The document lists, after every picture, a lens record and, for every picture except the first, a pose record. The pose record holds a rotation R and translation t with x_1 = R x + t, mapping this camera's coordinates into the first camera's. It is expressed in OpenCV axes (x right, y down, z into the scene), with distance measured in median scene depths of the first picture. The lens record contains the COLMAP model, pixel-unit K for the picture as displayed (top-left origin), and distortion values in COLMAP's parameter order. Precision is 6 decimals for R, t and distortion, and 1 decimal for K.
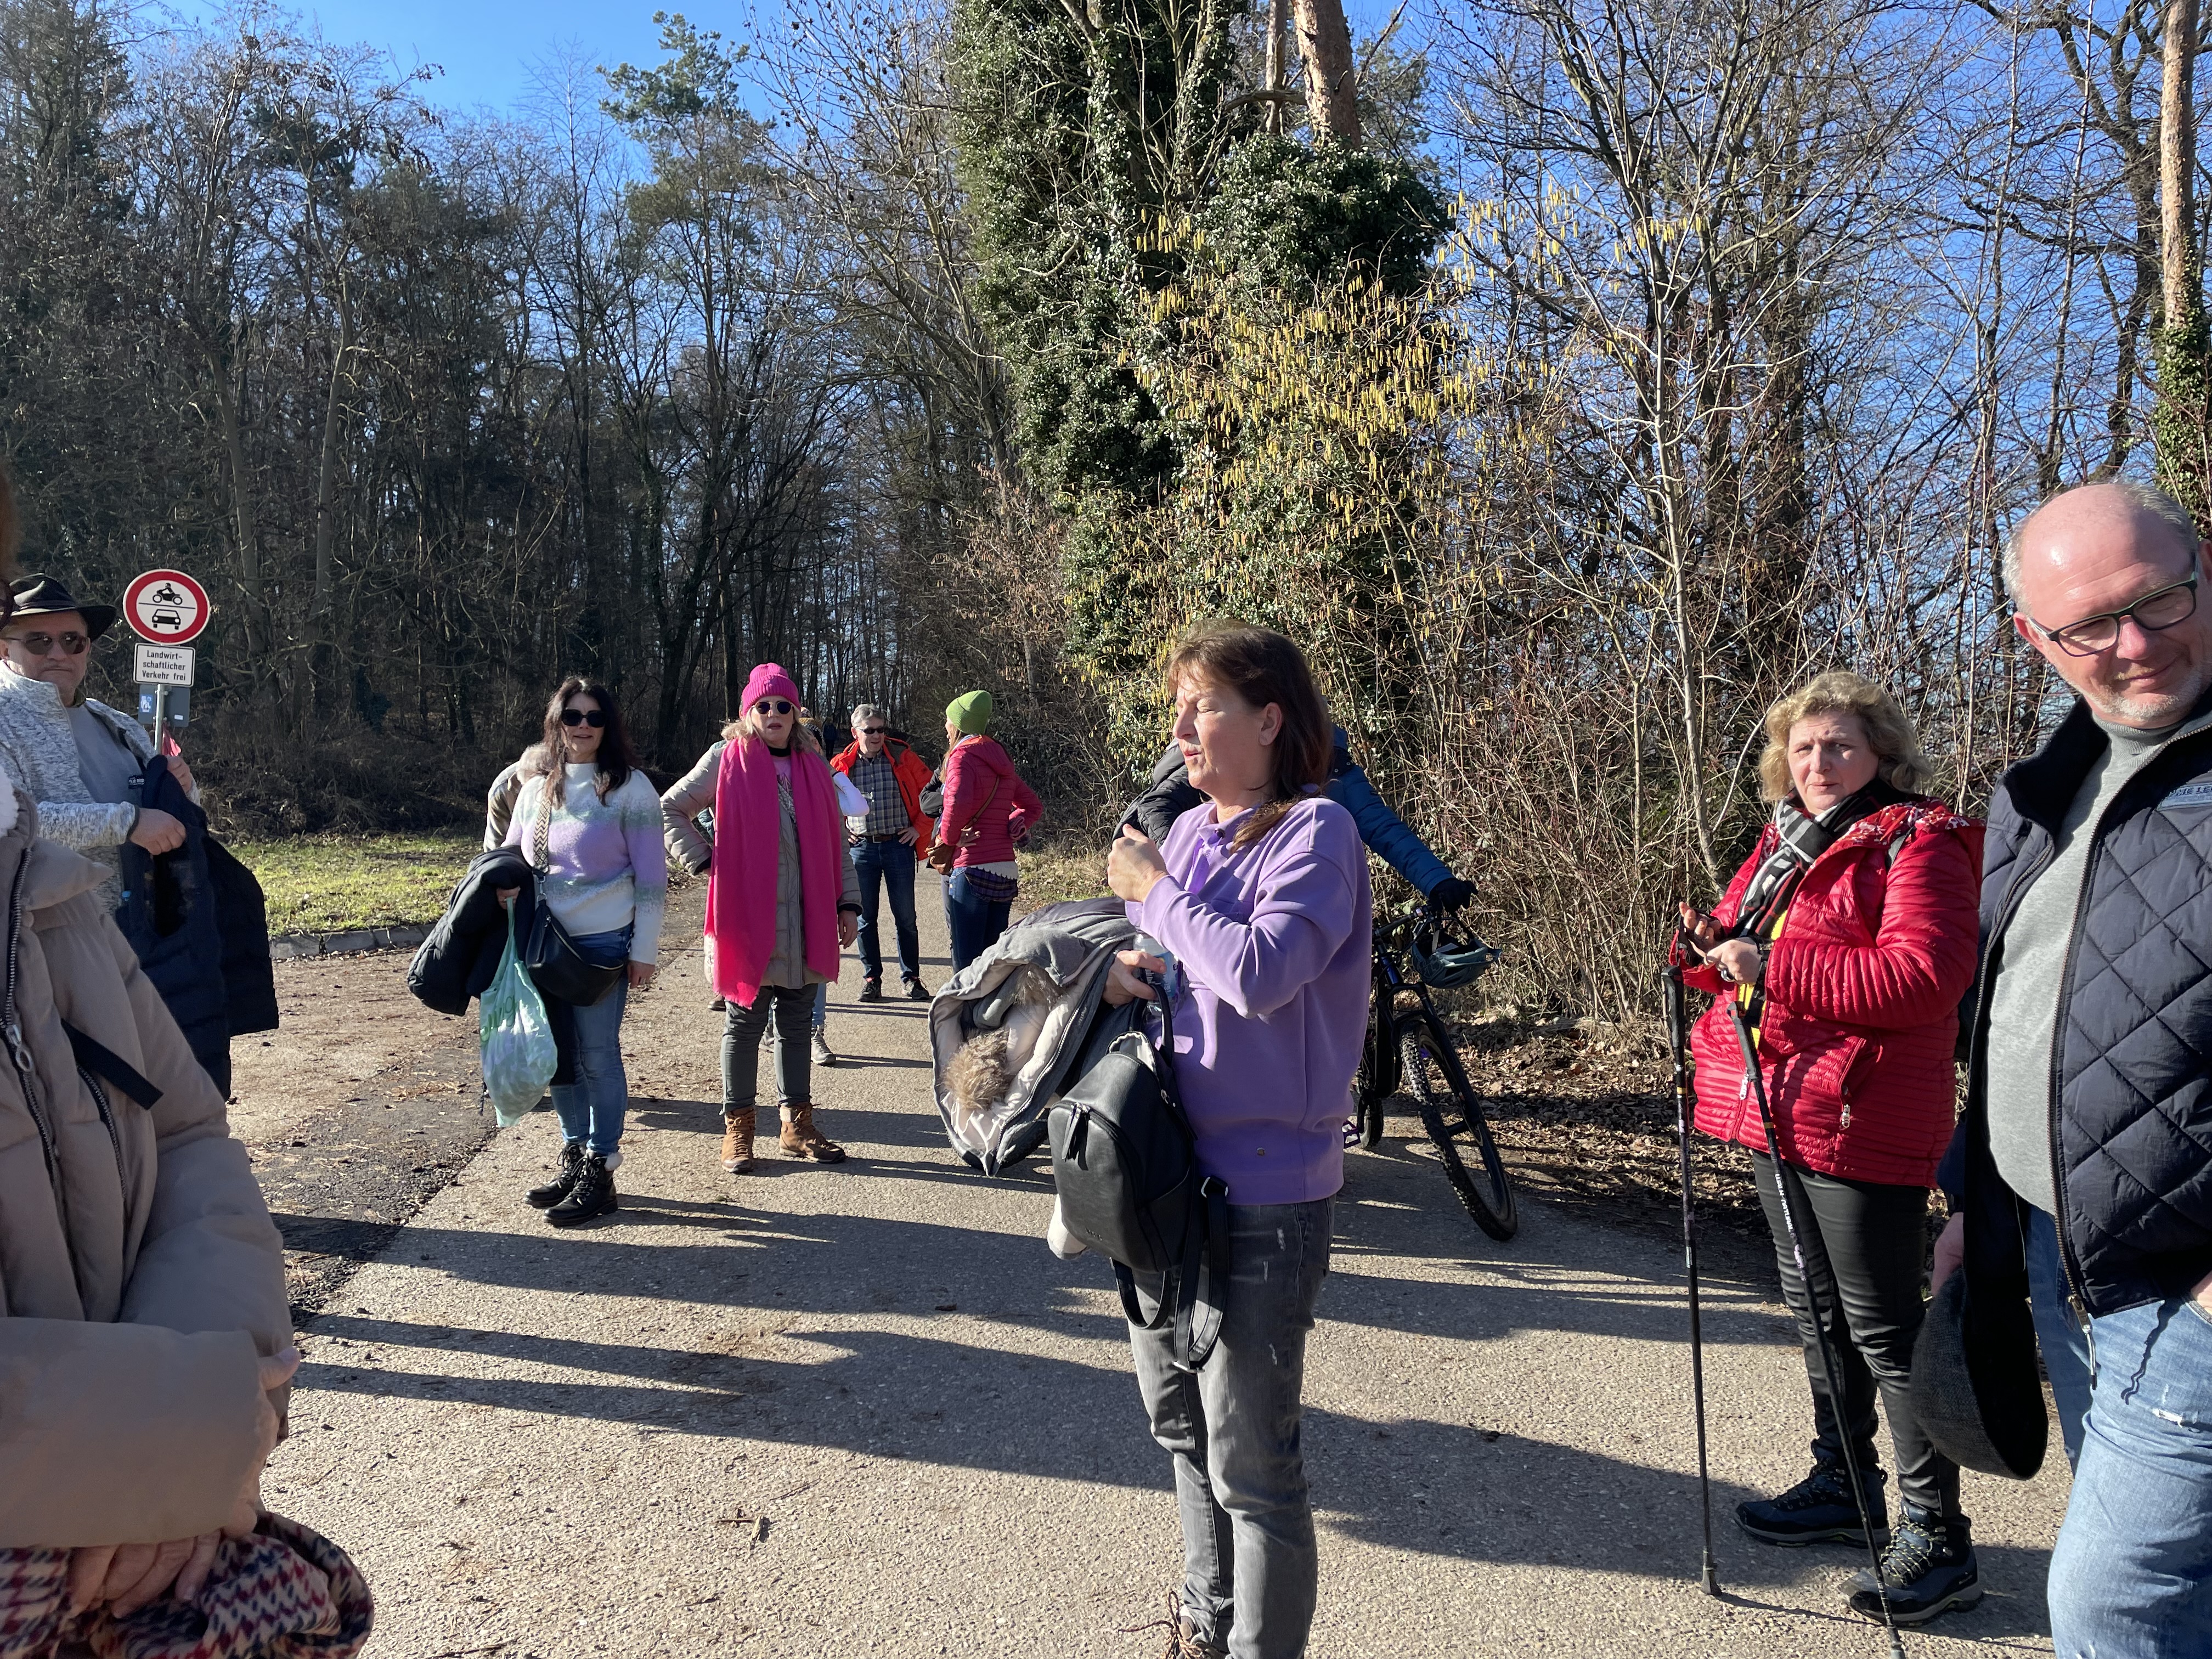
lens RADIAL K [[1662.5, 0, 1105.8], [0, 1662.5, 795.6], [0, 0, 1]] dist [0.110787, -0.116689]
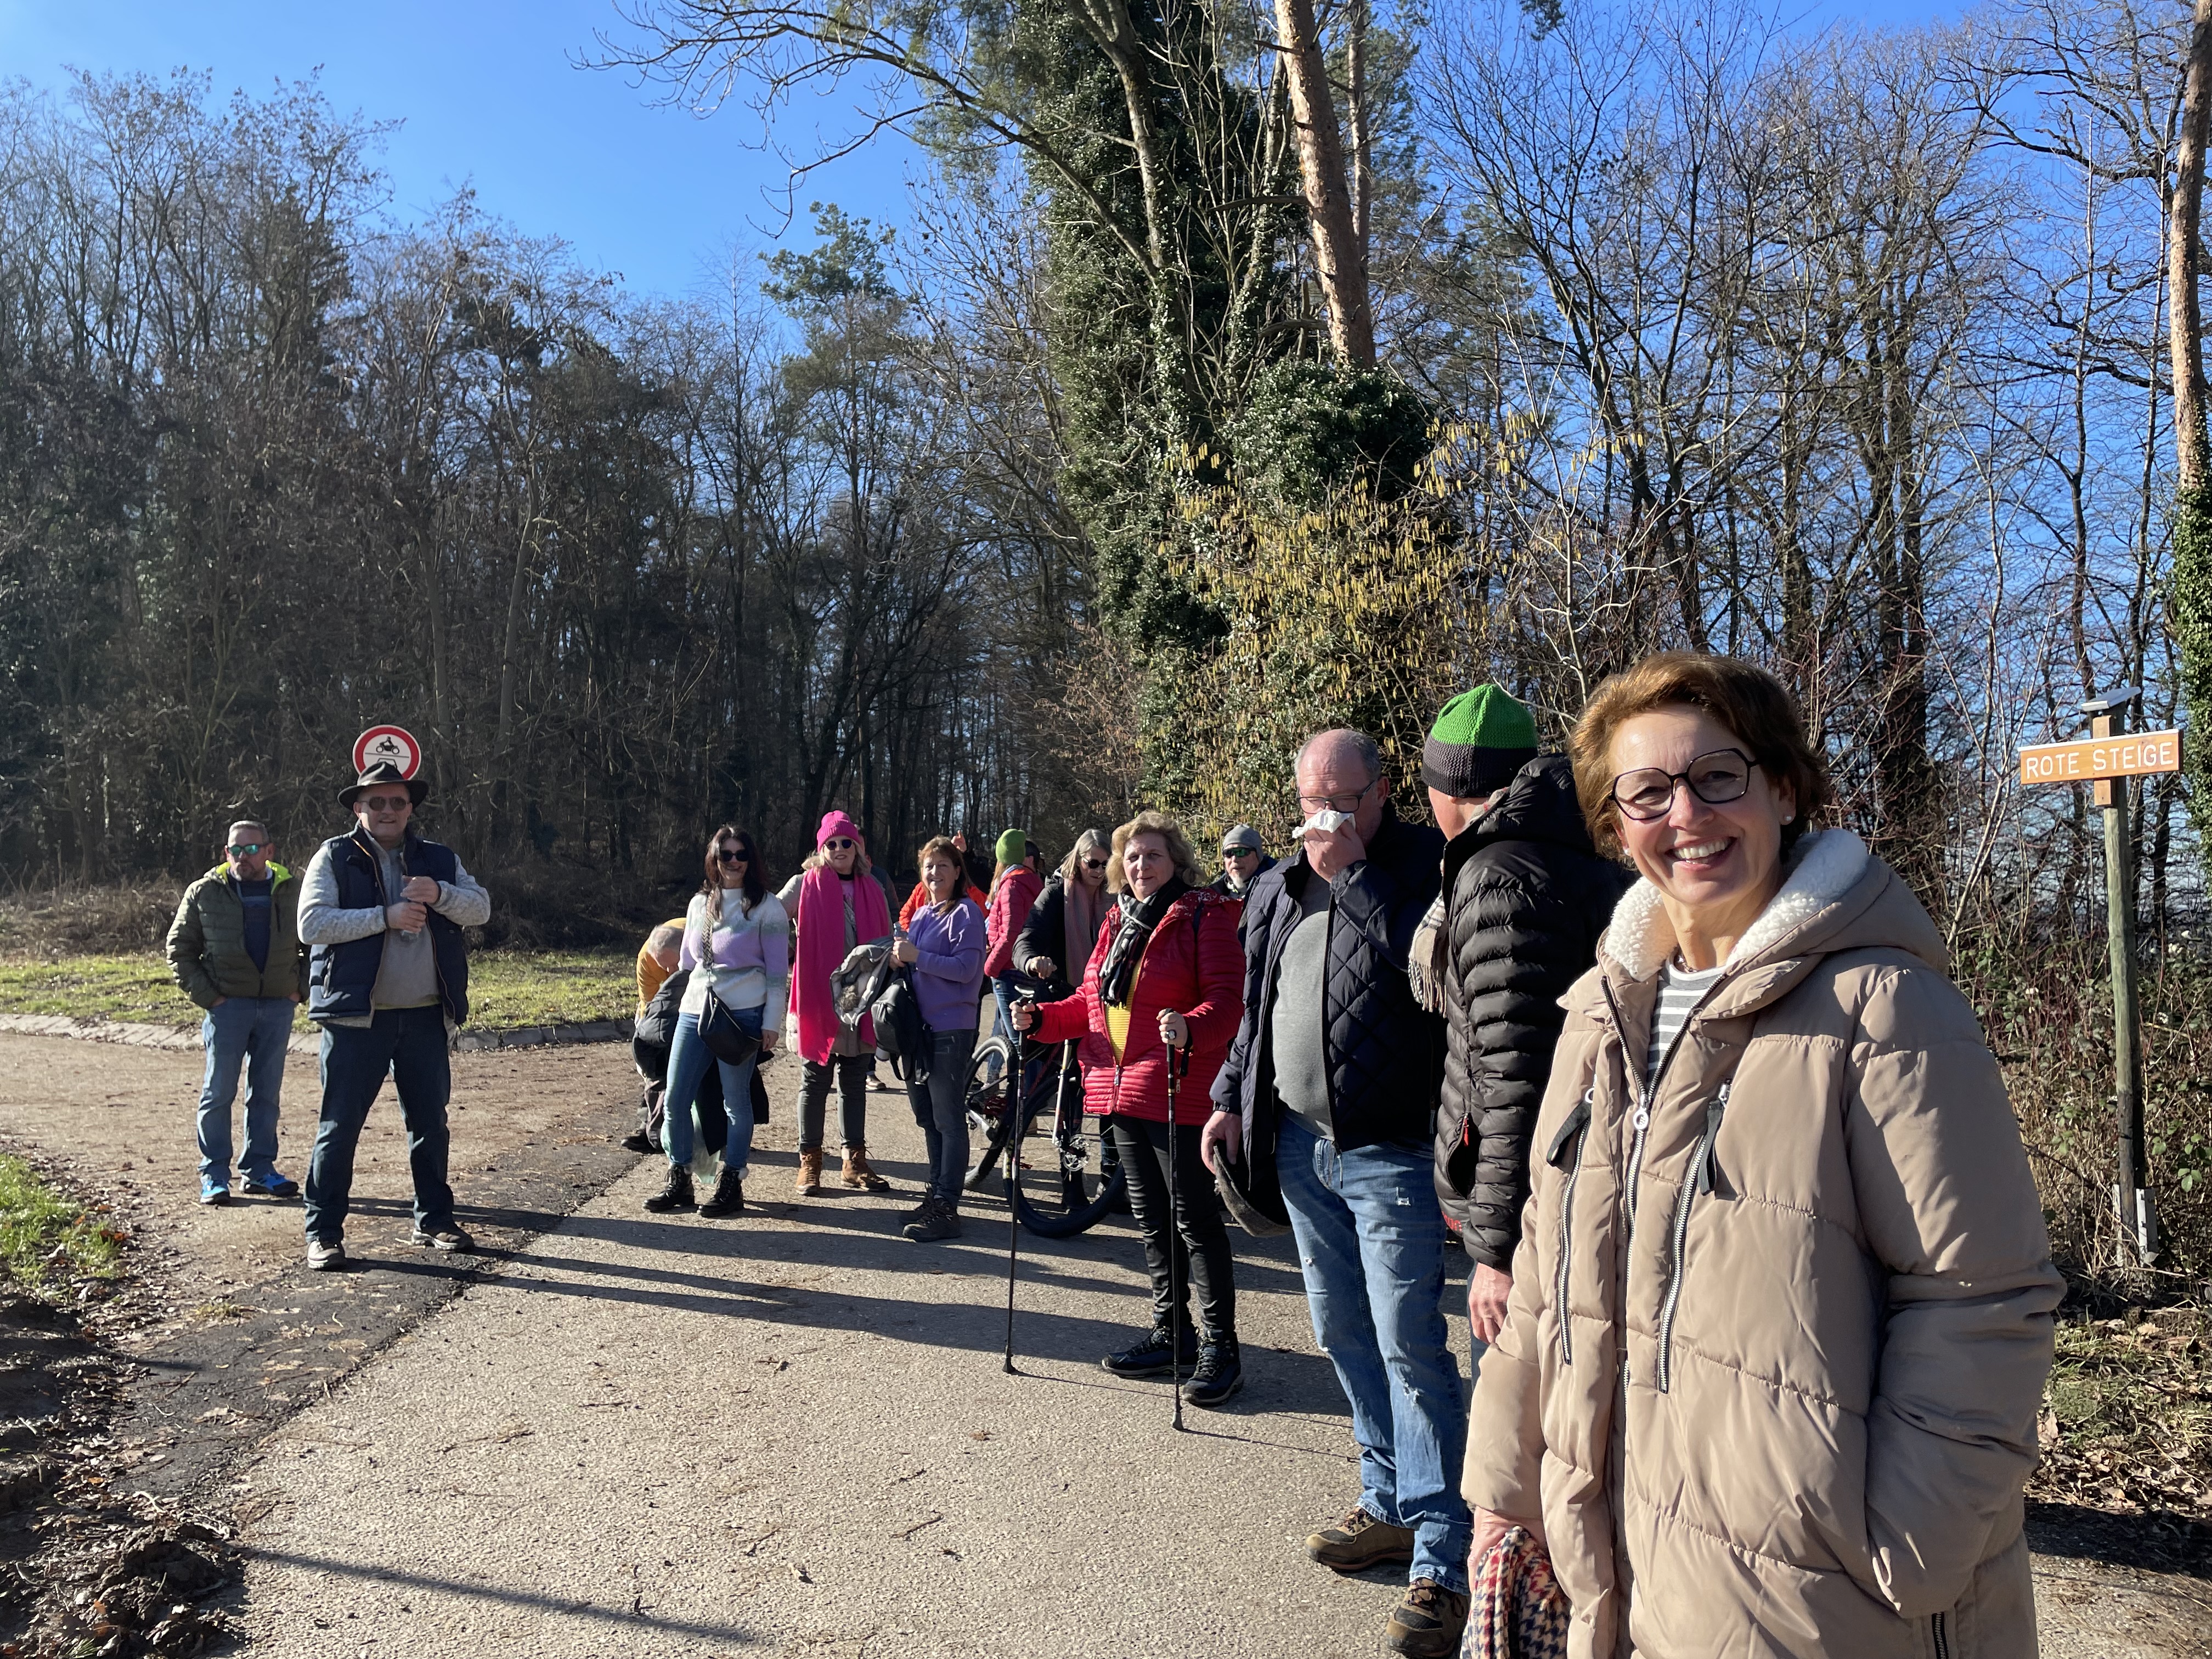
lens RADIAL K [[1678.7, 0, 1058.3], [0, 1678.7, 787.8], [0, 0, 1]] dist [0.175607, -0.220485]
pose [[0.993648, 0.000503, -0.112536, 0.049219], [-0.009605, 0.996720, -0.080355, 0.003660], [0.112126, 0.080926, 0.990393, -0.127738]]
